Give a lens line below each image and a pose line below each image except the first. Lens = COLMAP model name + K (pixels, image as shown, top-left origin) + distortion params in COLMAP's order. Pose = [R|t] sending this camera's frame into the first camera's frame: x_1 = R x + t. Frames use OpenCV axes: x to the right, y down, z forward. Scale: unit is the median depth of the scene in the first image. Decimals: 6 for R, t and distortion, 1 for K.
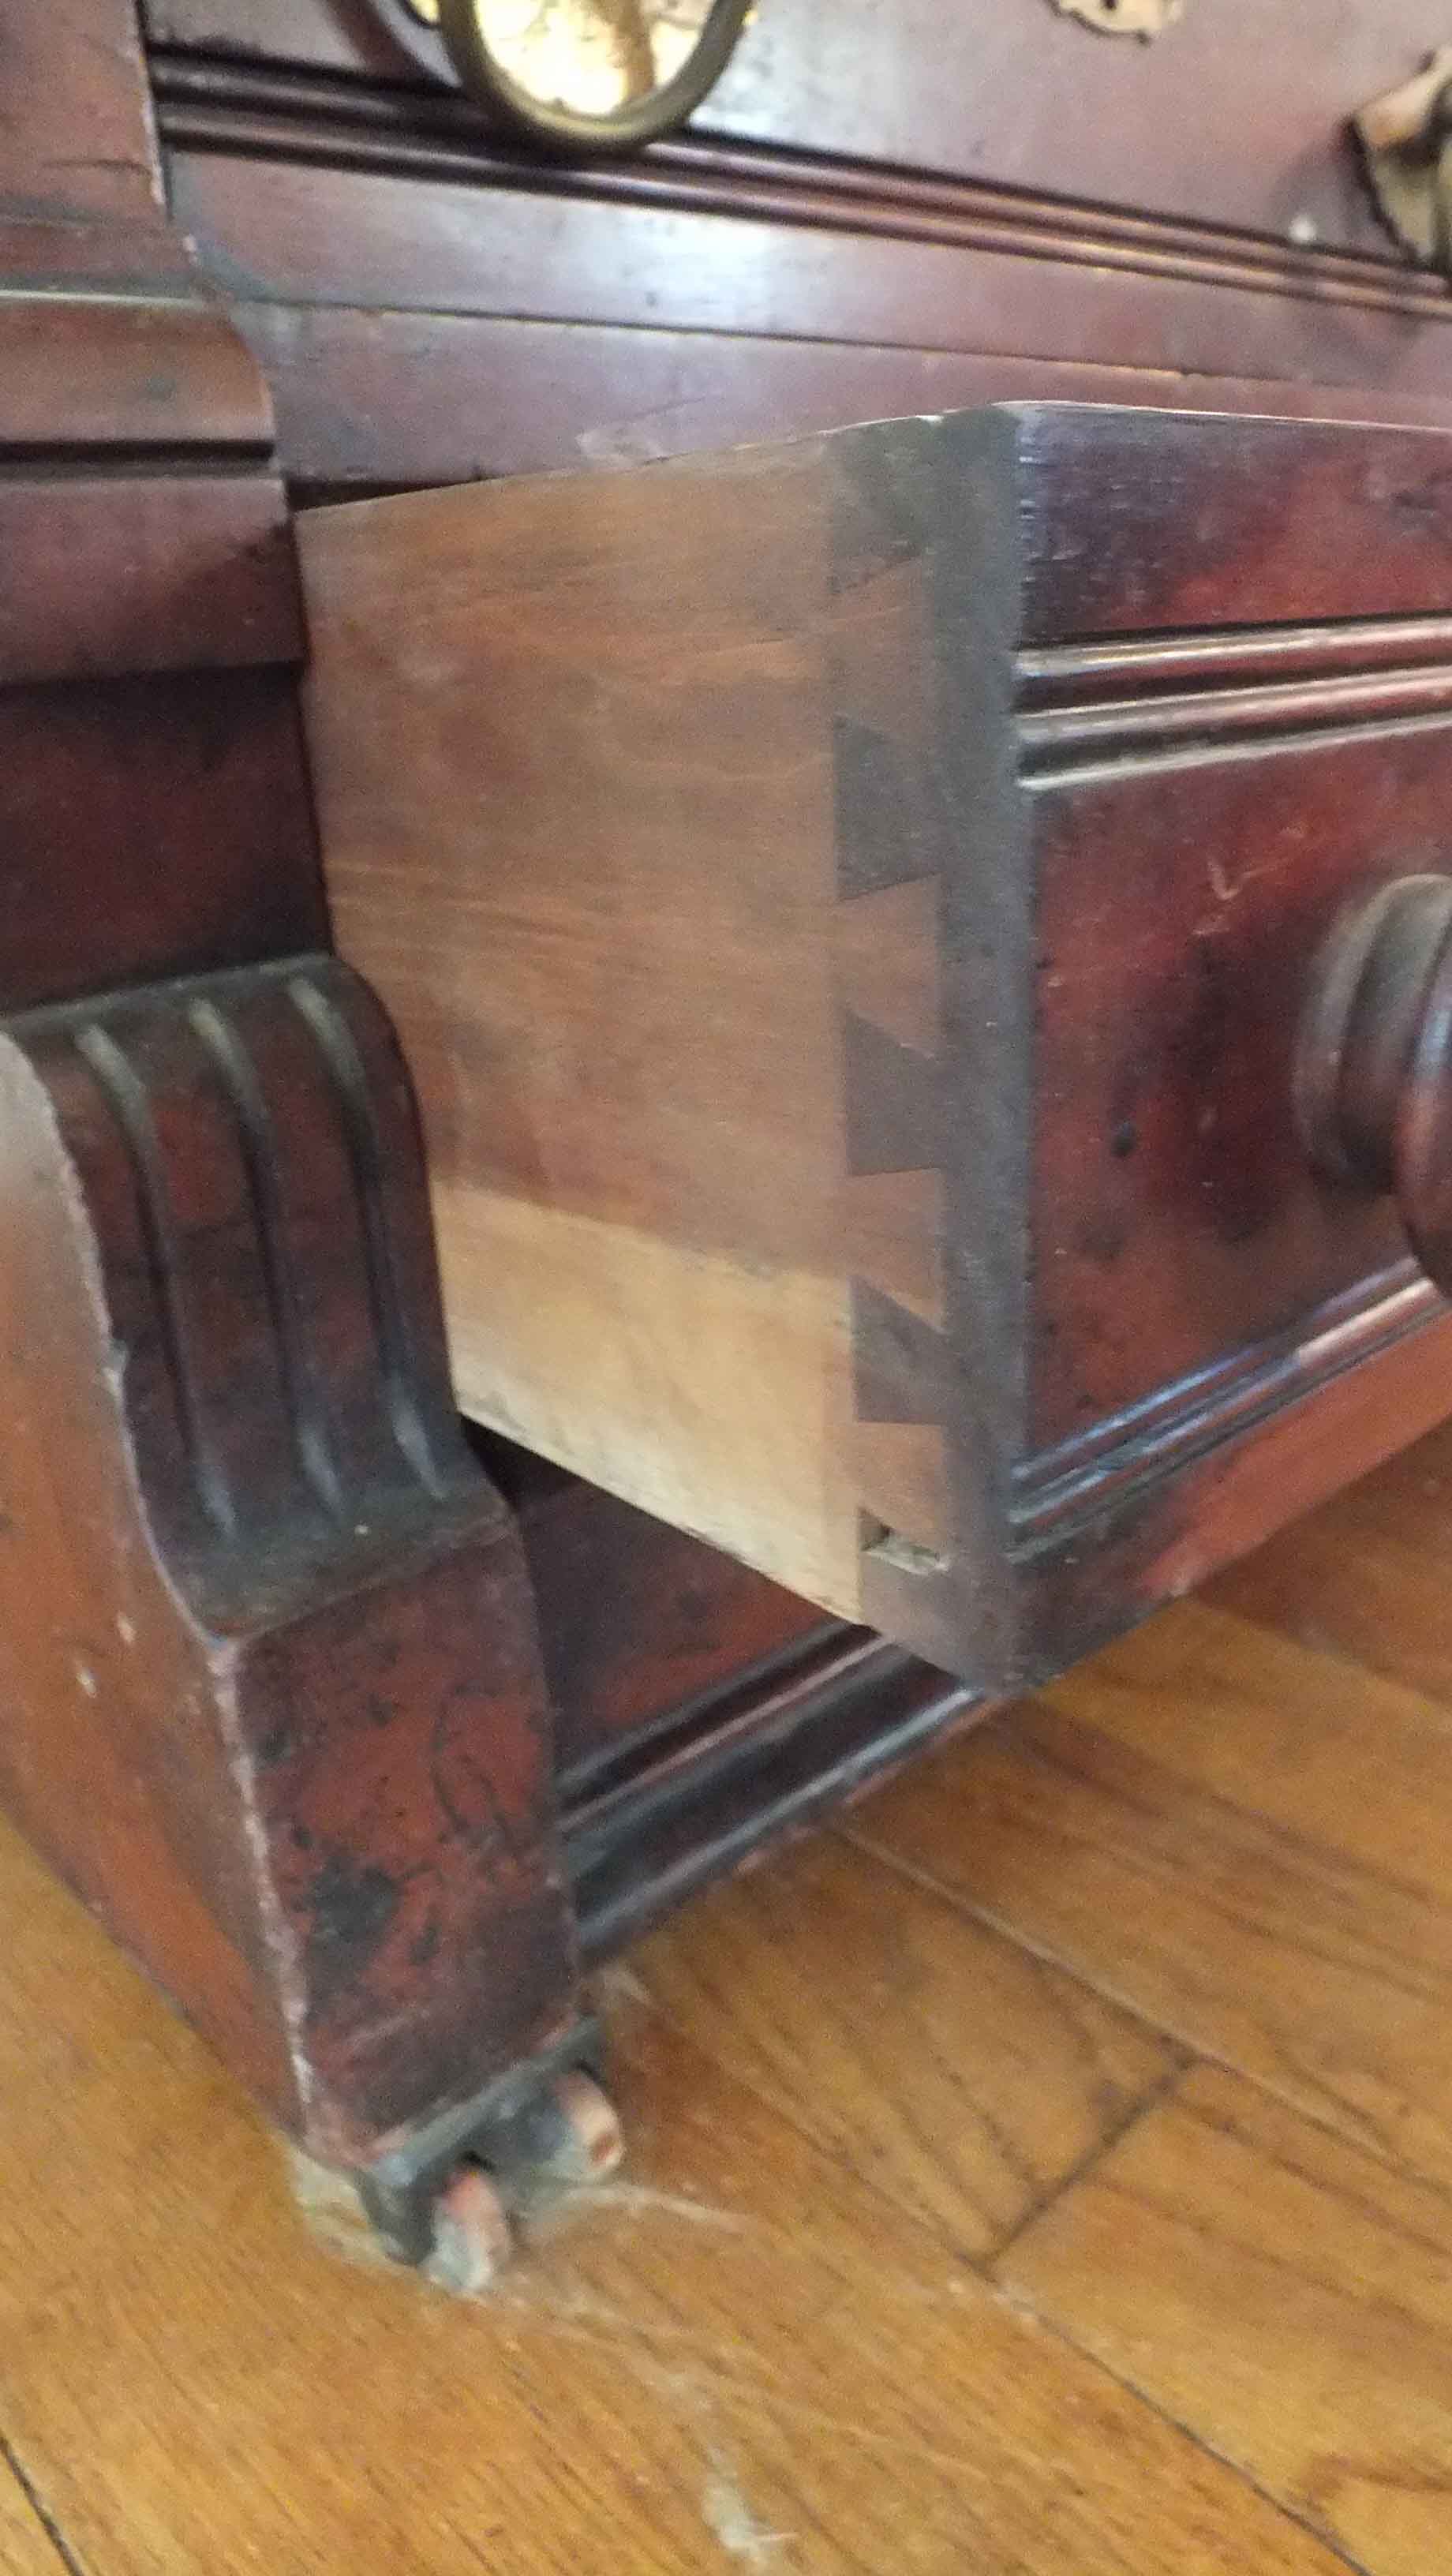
lens RADIAL K [[1798.8, 0, 726.0], [0, 1798.8, 1288.0], [0, 0, 1]] dist [-0.062227, 0.003313]
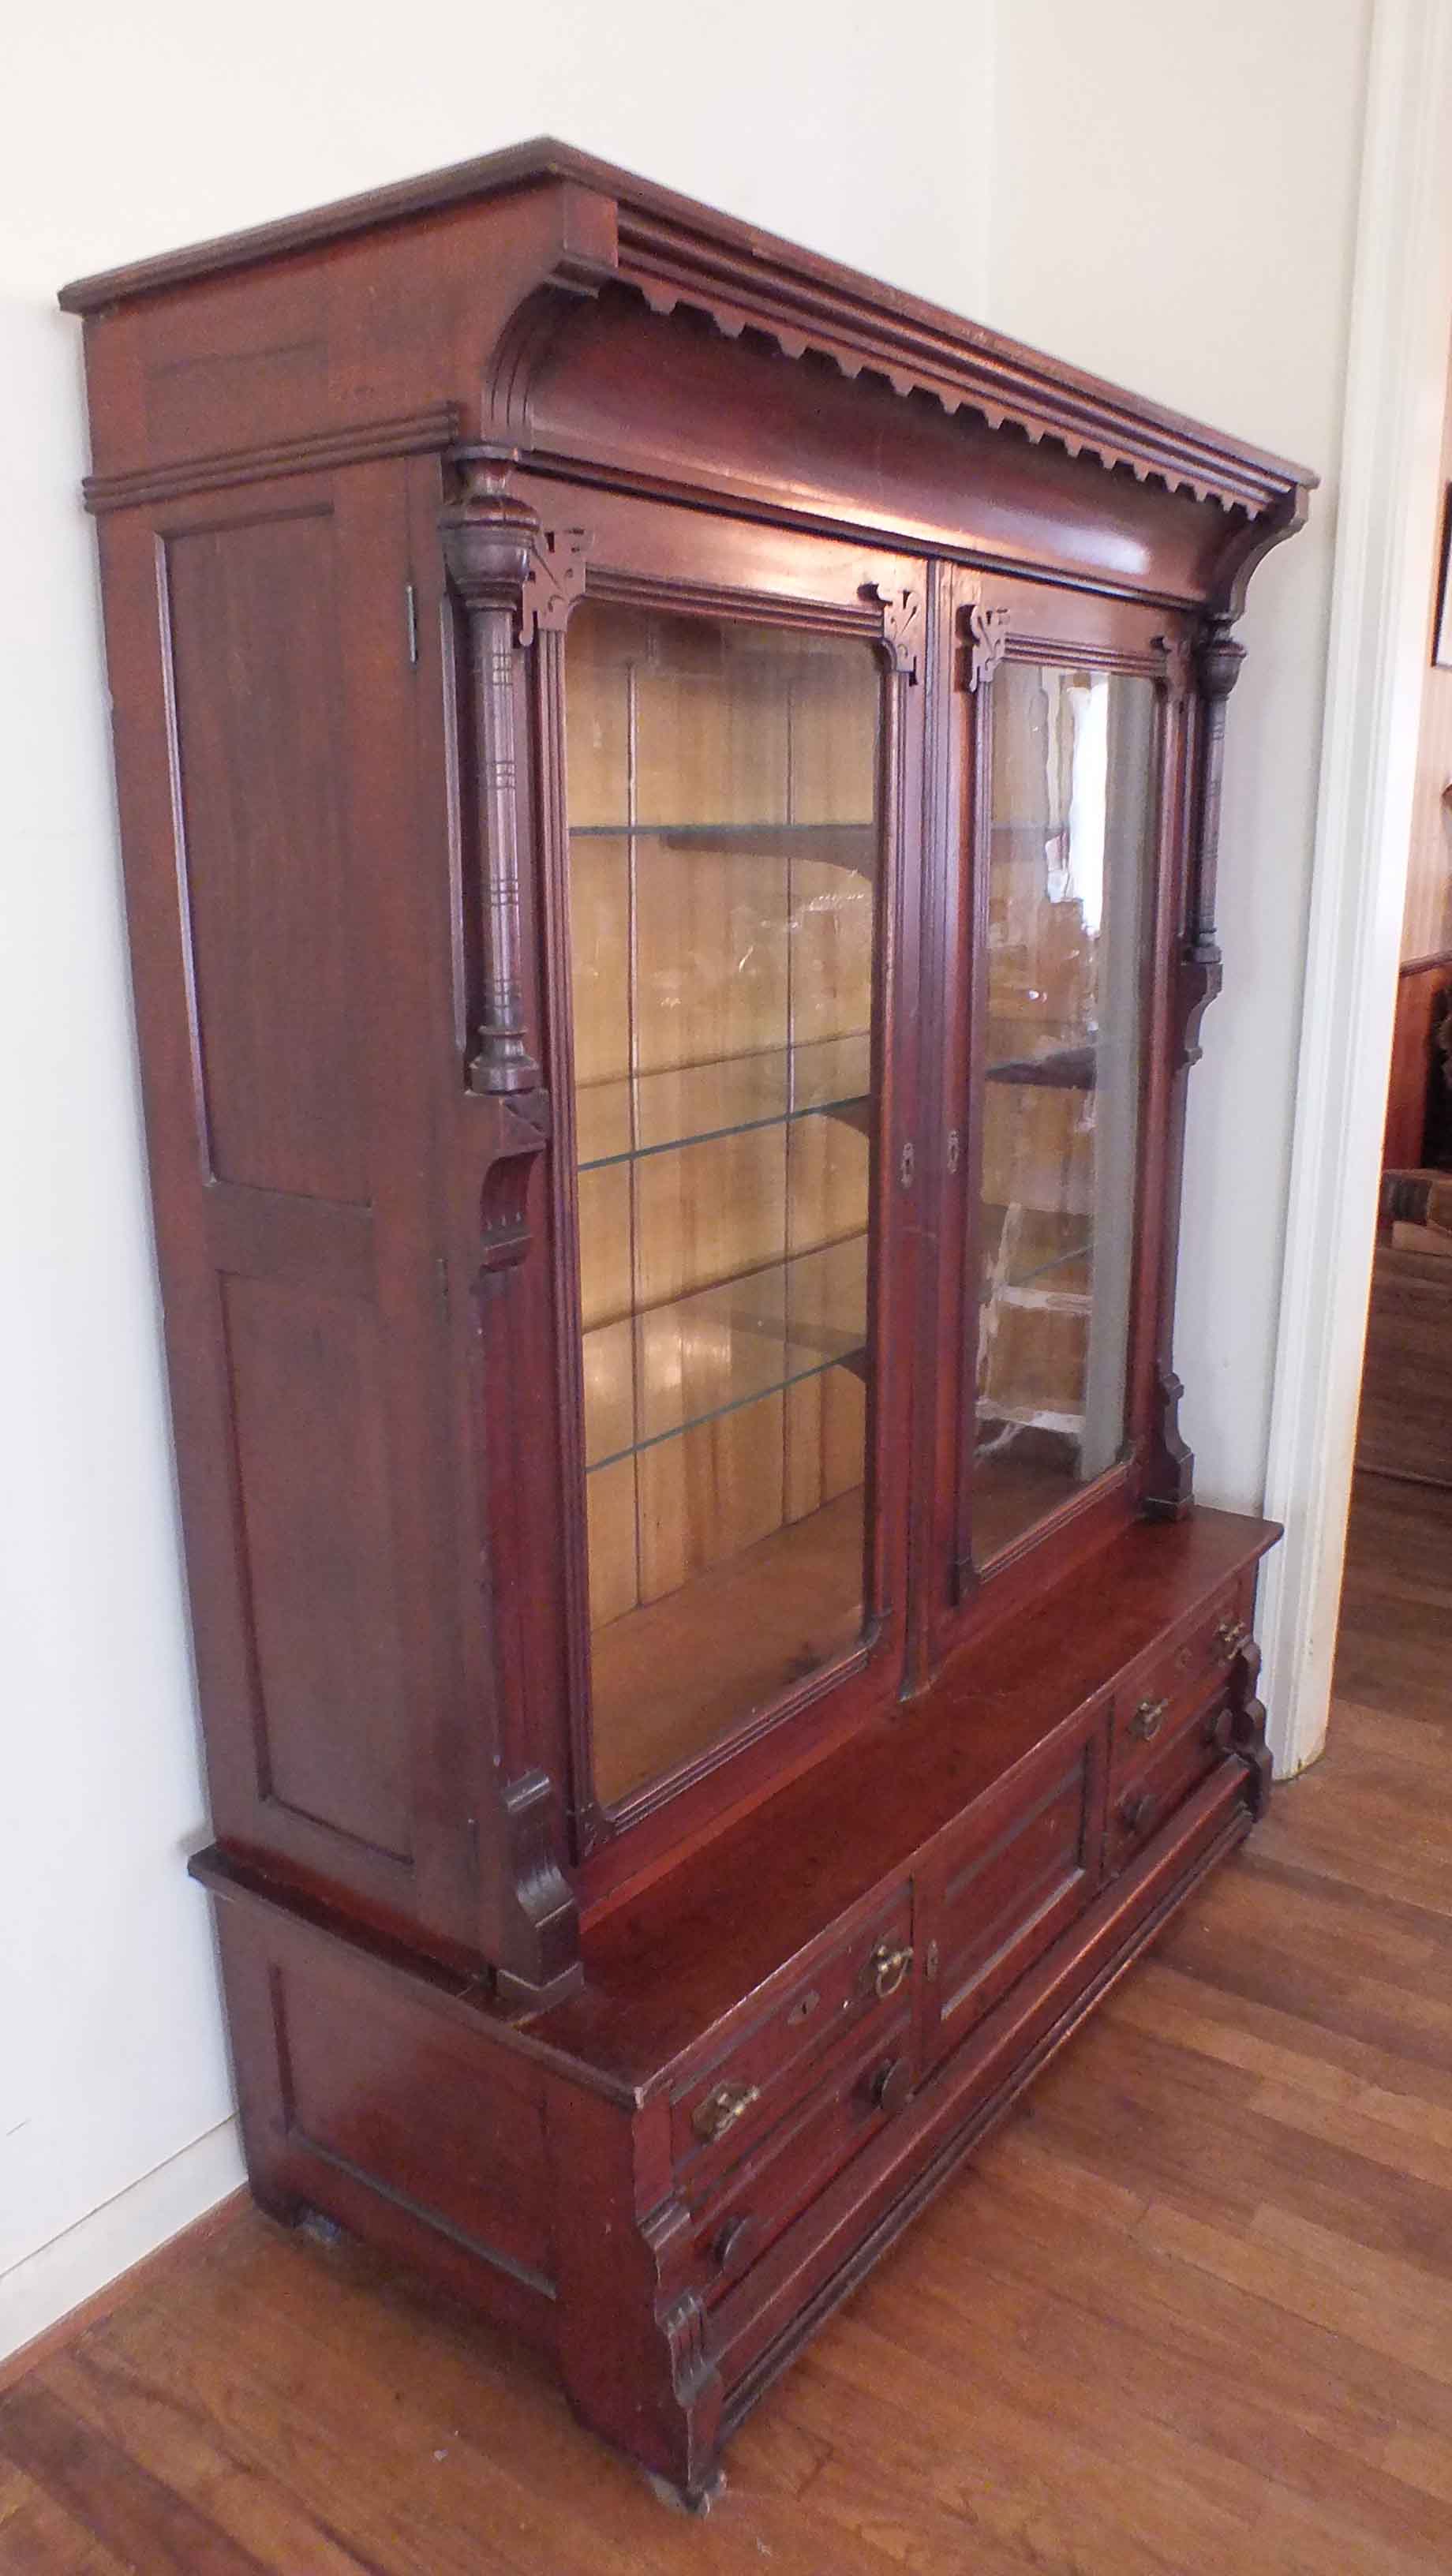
lens RADIAL K [[1798.8, 0, 726.0], [0, 1798.8, 1288.0], [0, 0, 1]] dist [-0.062227, 0.003313]
pose [[0.977505, -0.001353, 0.210907, -1.086478], [0.023338, 0.994532, -0.101788, -2.359929], [-0.209616, 0.104420, 0.972192, -4.138435]]
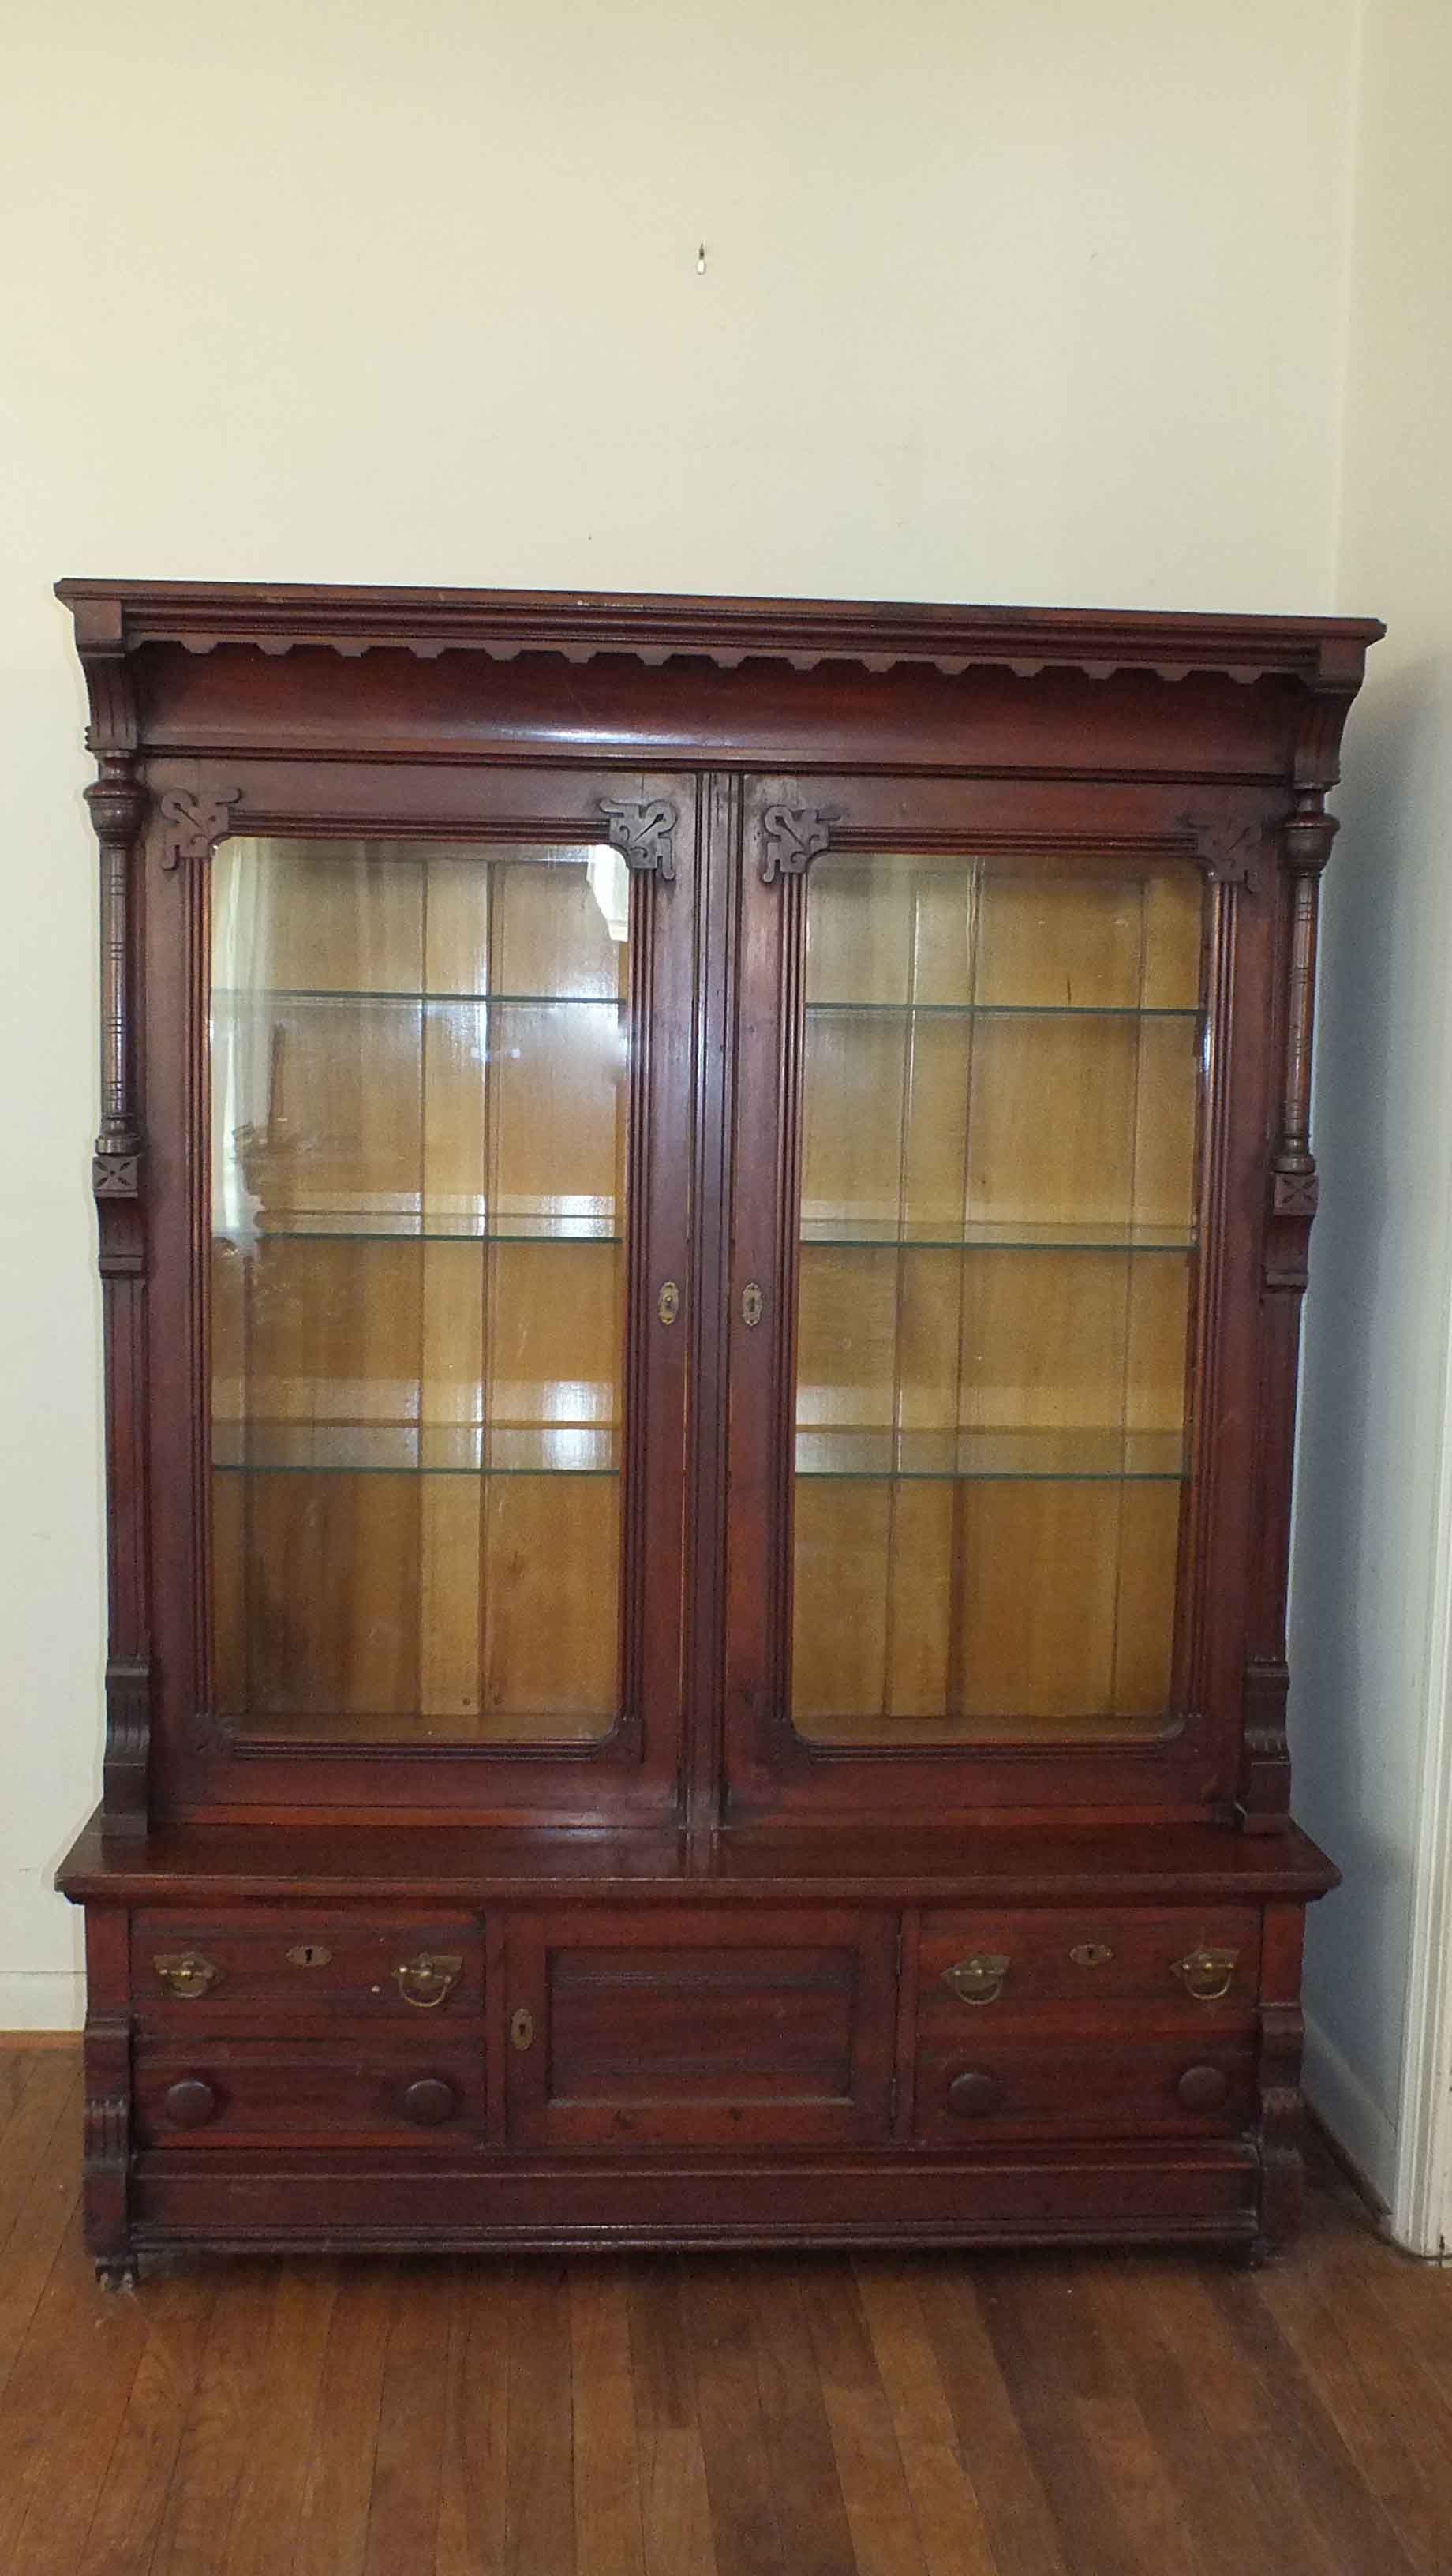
lens RADIAL K [[2361.8, 0, 734.9], [0, 2361.8, 1286.6], [0, 0, 1]] dist [-0.068053, -0.003530]
pose [[0.775431, 0.142355, -0.615176, 6.017324], [-0.282238, 0.949655, -0.136006, -2.308562], [0.564843, 0.279089, 0.776570, -5.053238]]
